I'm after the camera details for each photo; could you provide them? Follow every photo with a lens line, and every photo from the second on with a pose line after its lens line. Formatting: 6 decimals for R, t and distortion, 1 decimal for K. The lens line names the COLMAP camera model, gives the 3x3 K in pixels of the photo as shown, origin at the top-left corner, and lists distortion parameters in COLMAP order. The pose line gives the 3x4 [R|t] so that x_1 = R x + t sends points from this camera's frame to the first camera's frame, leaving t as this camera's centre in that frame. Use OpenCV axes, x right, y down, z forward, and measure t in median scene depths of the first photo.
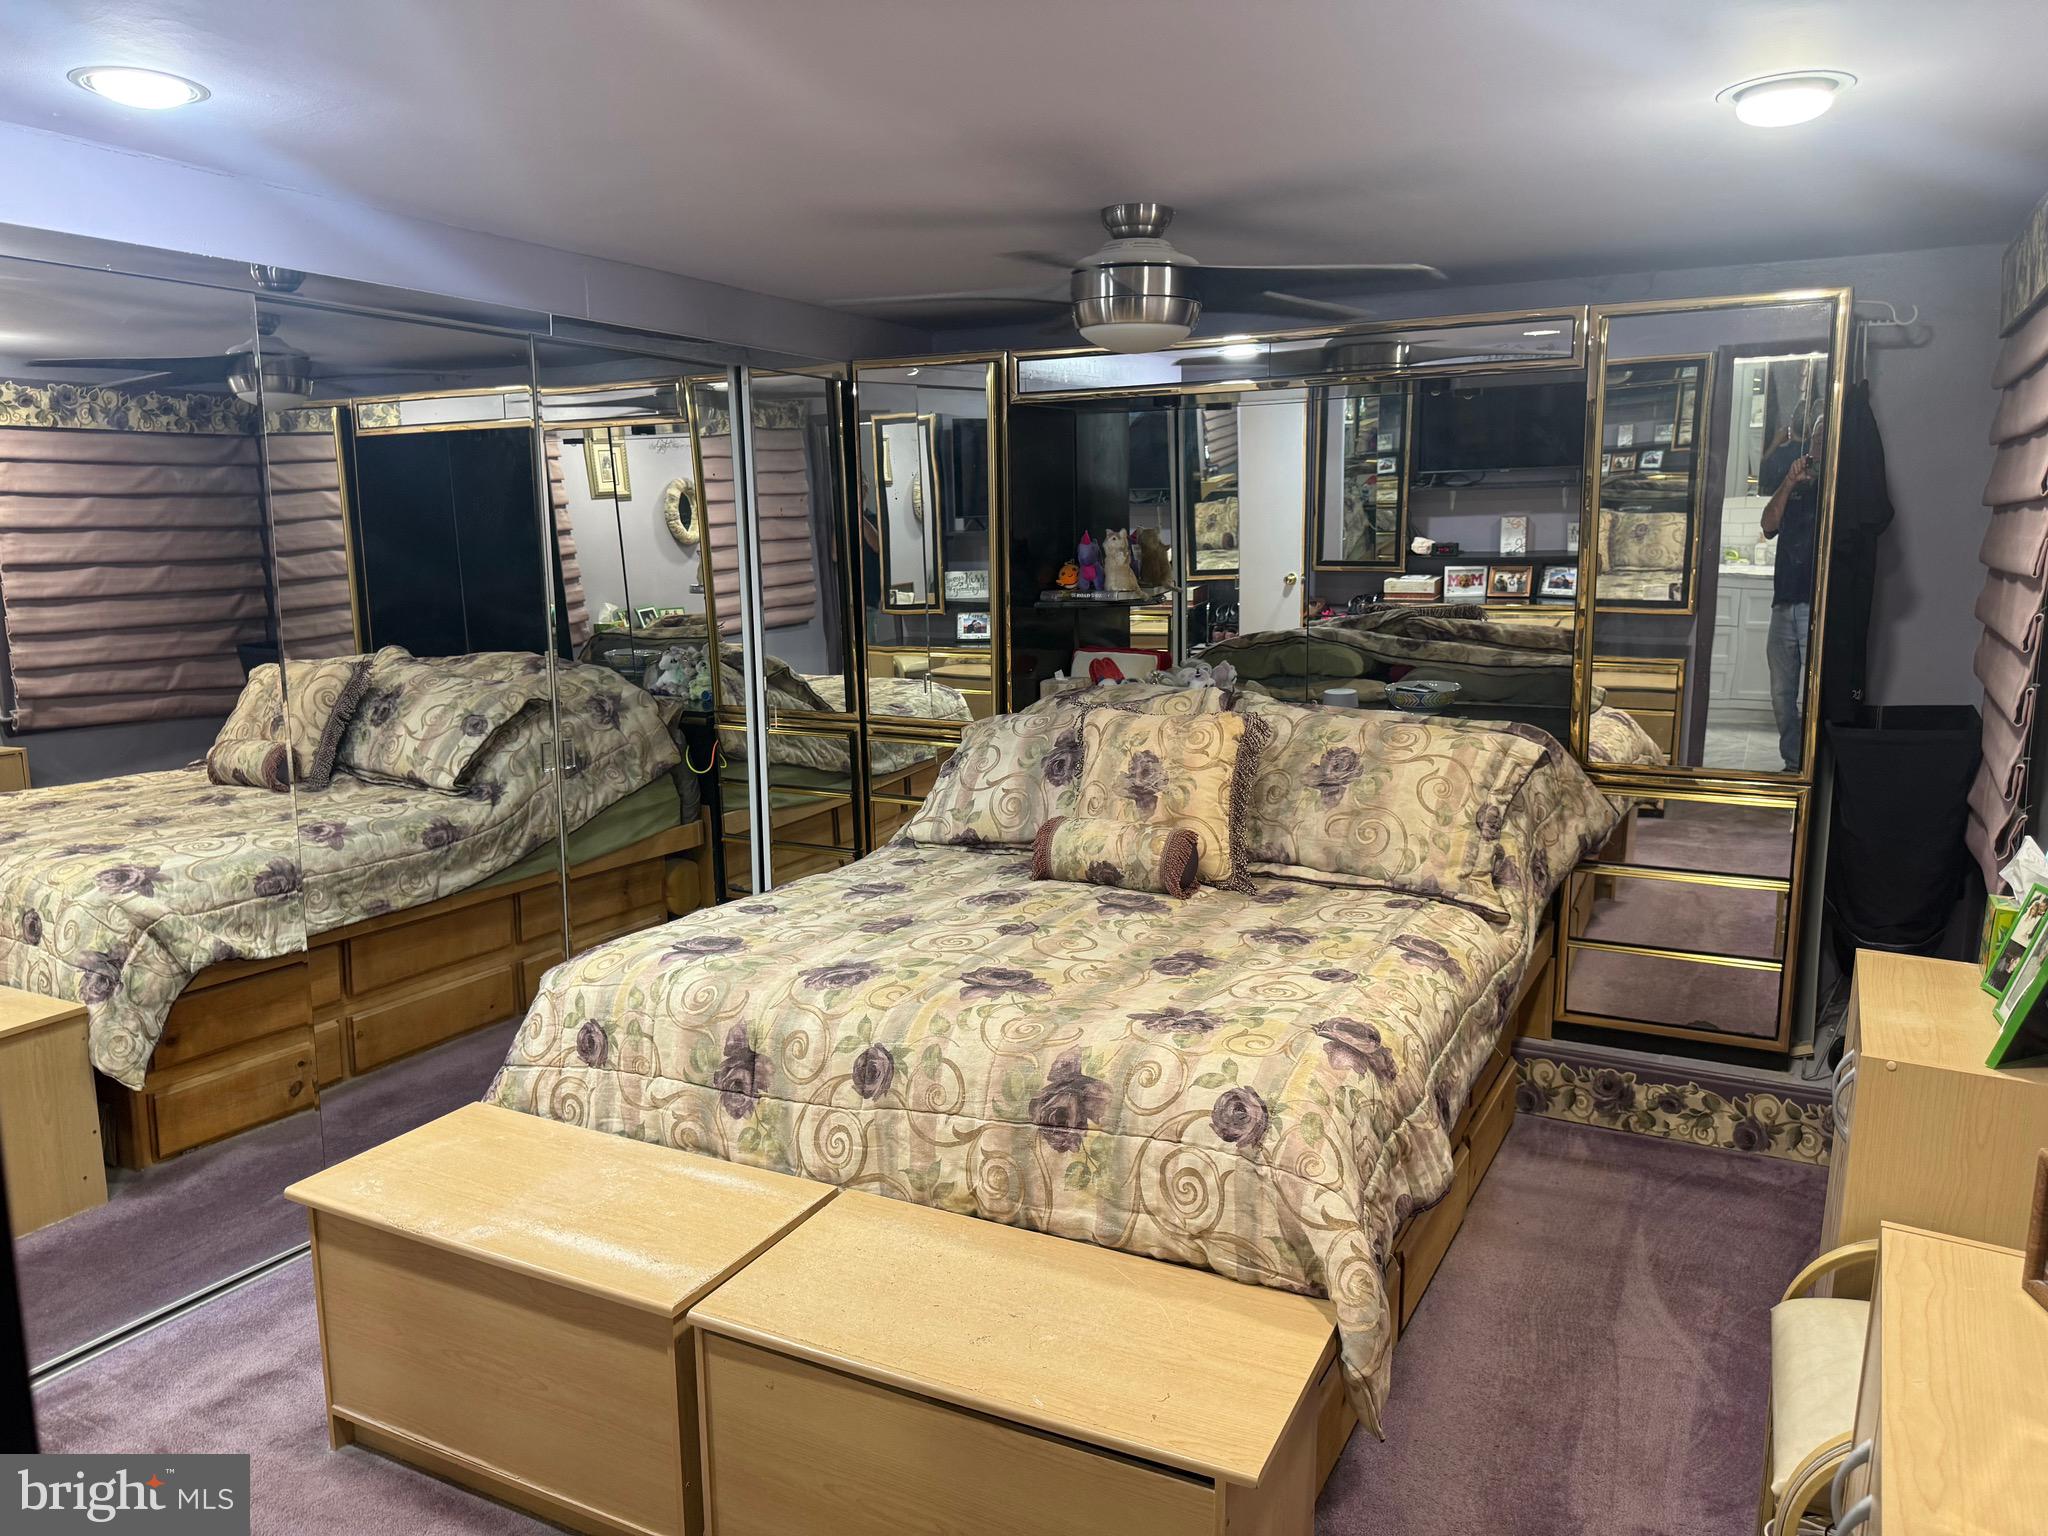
lens RADIAL K [[1446.8, 0, 1025.2], [0, 1446.8, 770.2], [0, 0, 1]] dist [0.080445, -0.100436]
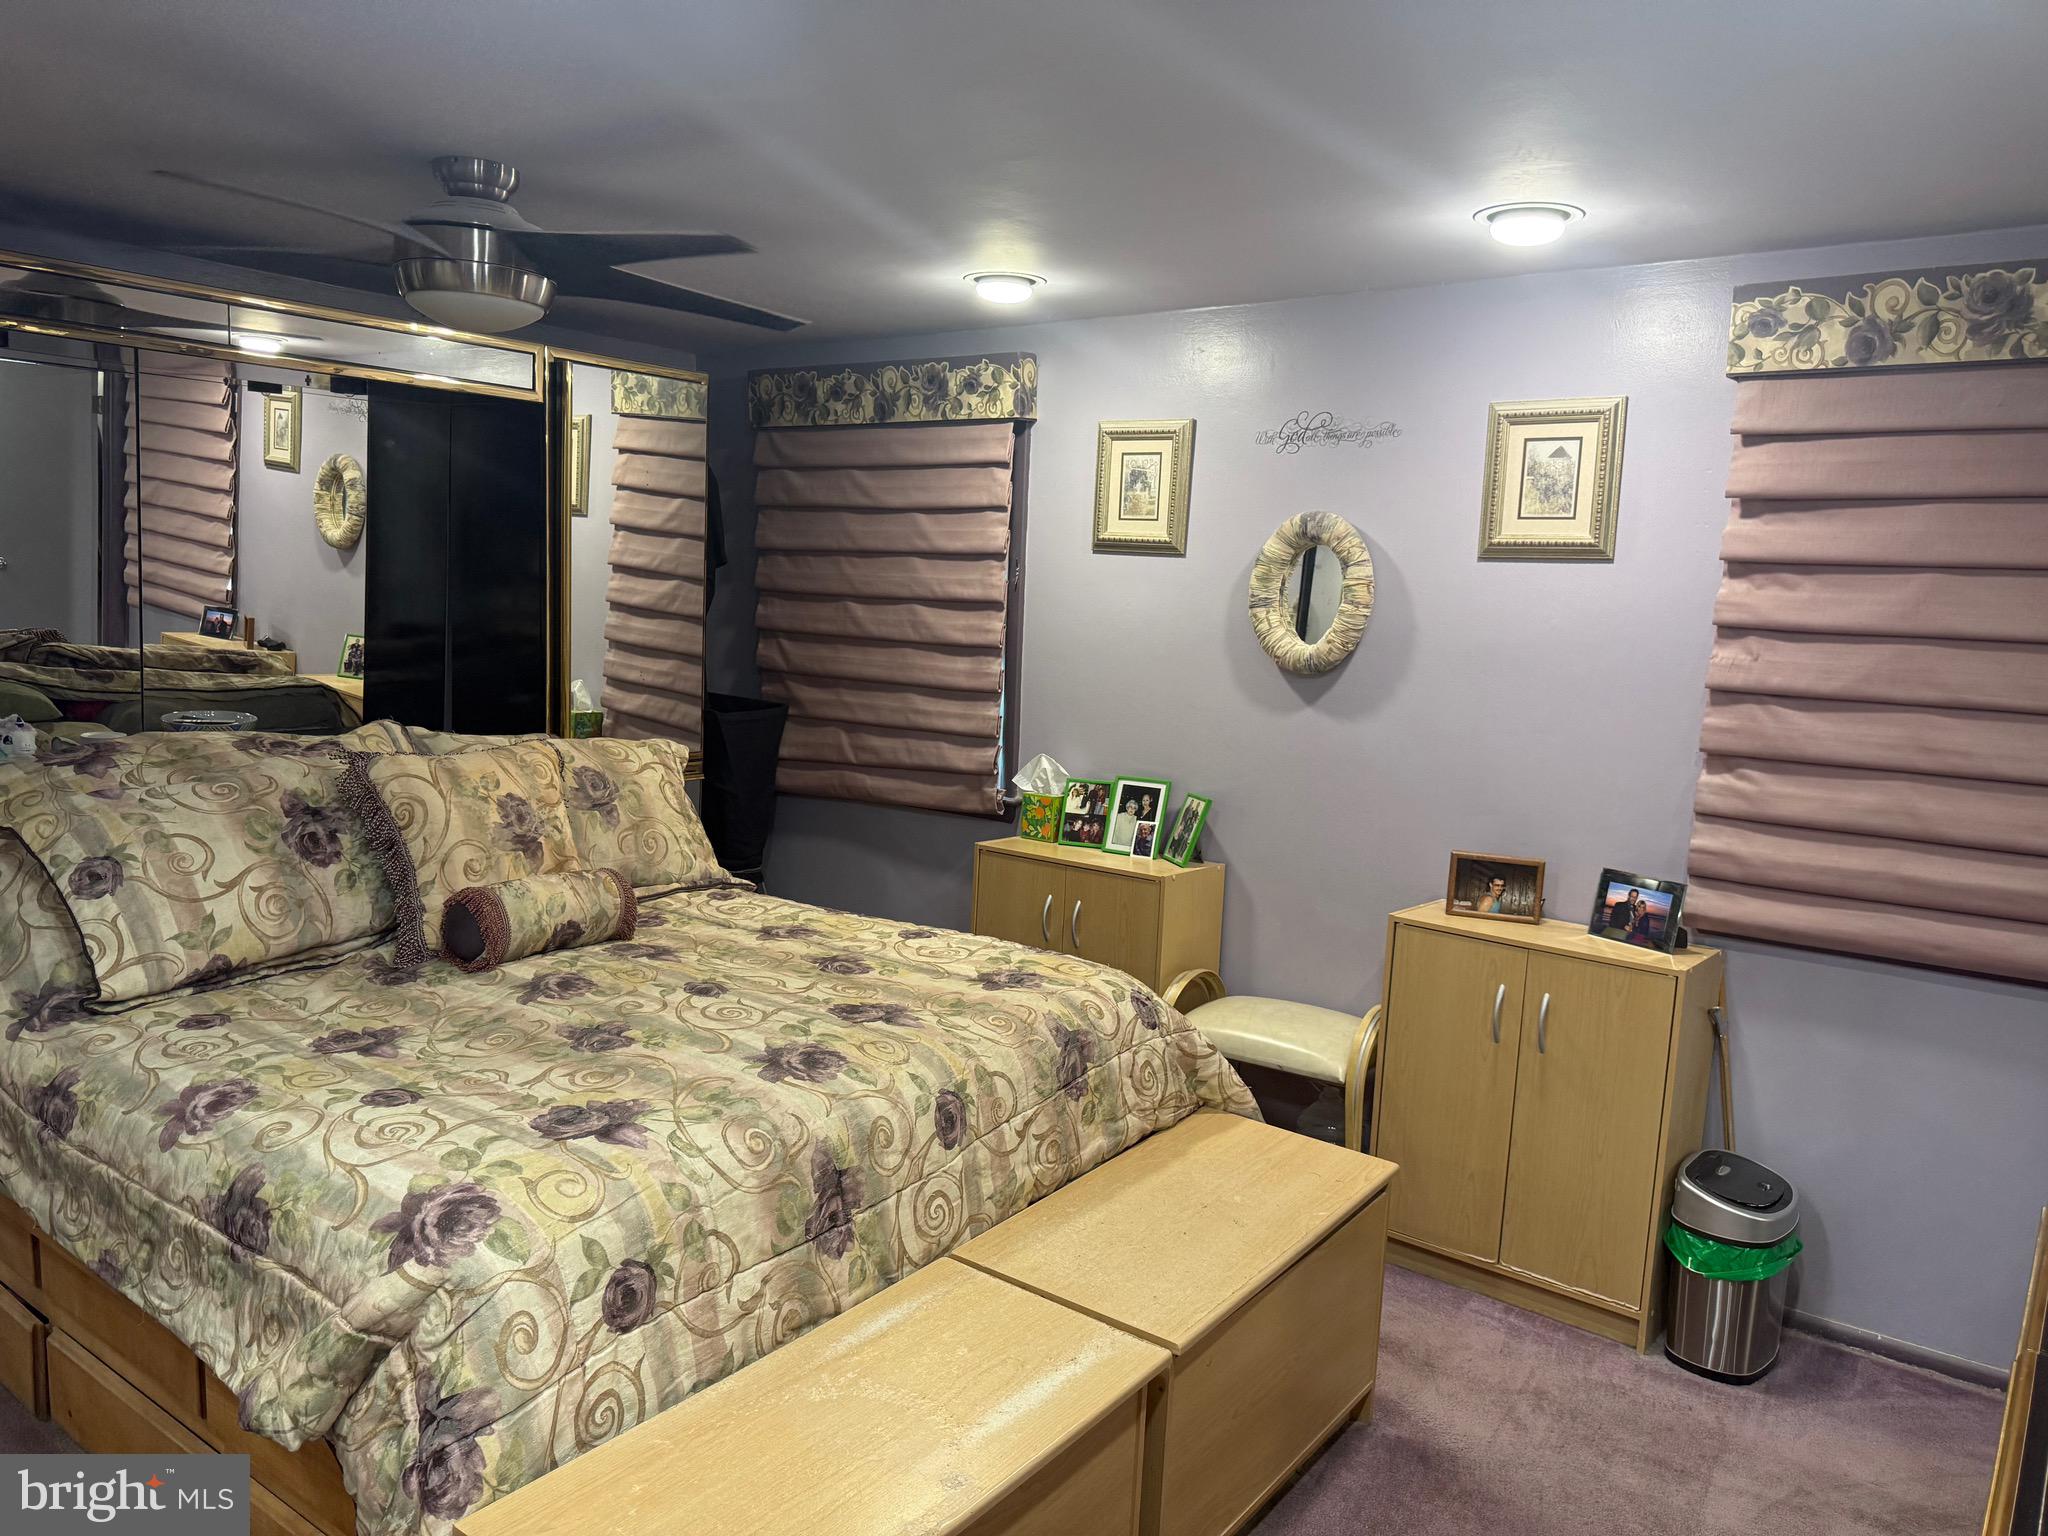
lens RADIAL K [[1446.8, 0, 1034.5], [0, 1446.8, 763.4], [0, 0, 1]] dist [0.080445, -0.100436]
pose [[0.150276, -0.110460, 0.982454, -0.907203], [0.119286, 0.988505, 0.092894, -0.094379], [-0.981421, 0.103233, 0.161725, 0.690362]]
